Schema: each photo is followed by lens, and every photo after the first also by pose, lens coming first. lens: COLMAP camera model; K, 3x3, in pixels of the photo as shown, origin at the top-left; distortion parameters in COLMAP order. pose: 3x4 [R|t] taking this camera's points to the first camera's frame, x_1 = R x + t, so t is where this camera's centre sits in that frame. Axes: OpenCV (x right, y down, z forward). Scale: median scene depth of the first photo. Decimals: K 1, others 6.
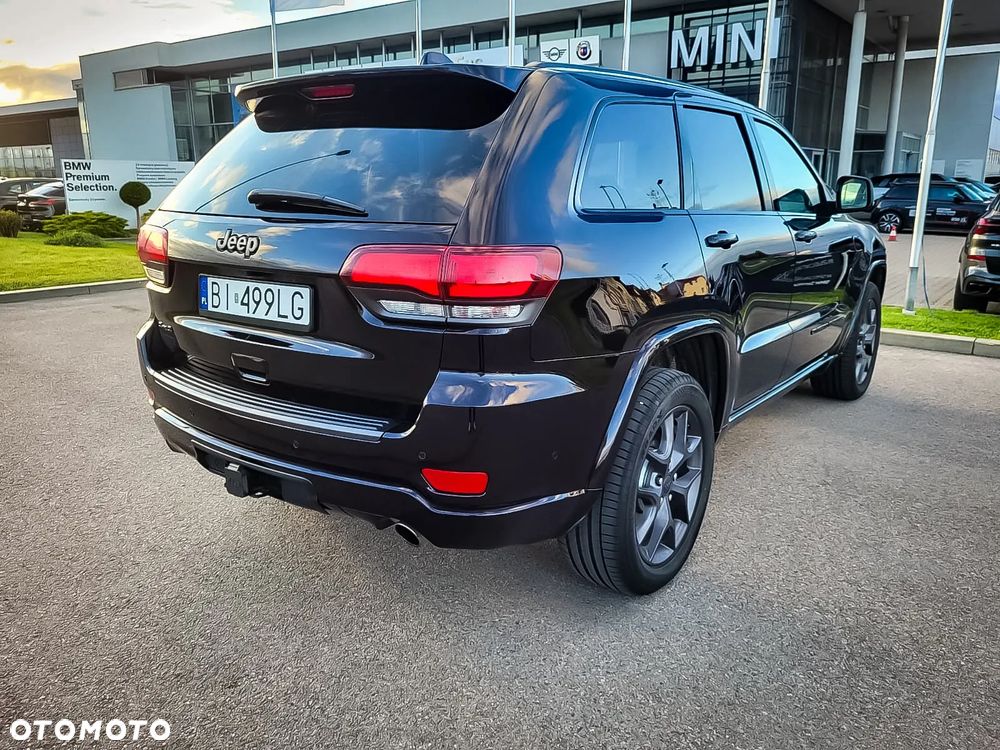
lens RADIAL K [[757.3, 0, 510.1], [0, 757.3, 360.5], [0, 0, 1]] dist [0.045705, -0.040591]
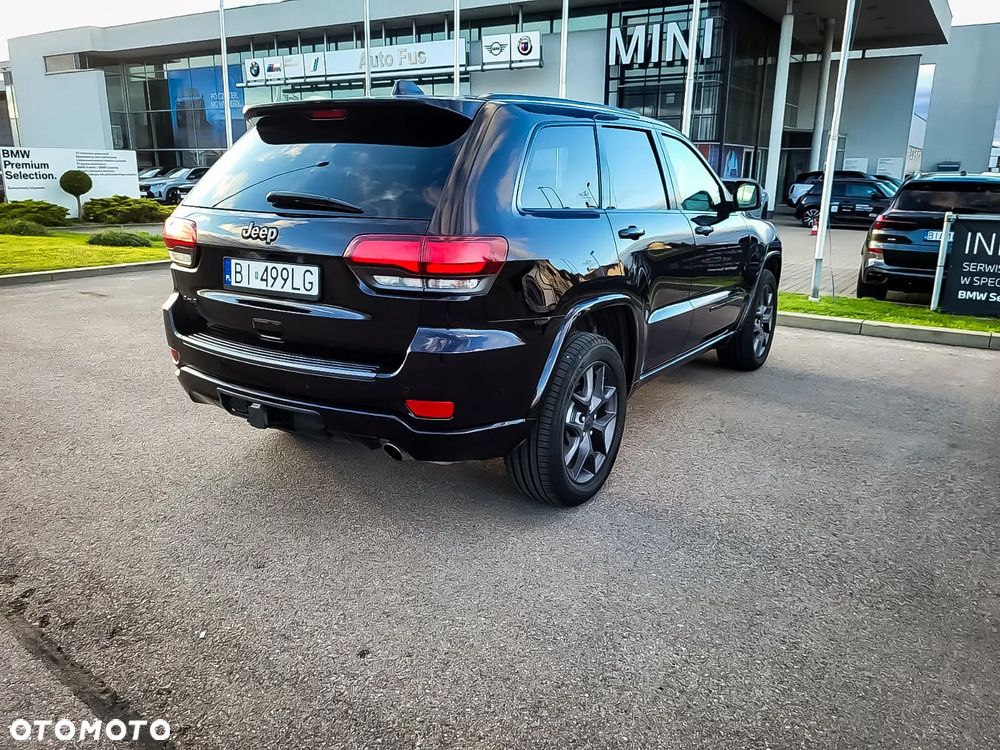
lens RADIAL K [[757.3, 0, 504.5], [0, 757.3, 371.8], [0, 0, 1]] dist [0.045705, -0.040591]
pose [[0.997661, -0.005670, 0.068115, -0.025825], [0.004008, 0.999691, 0.024518, 0.047918], [-0.068233, -0.024188, 0.997376, -0.298398]]
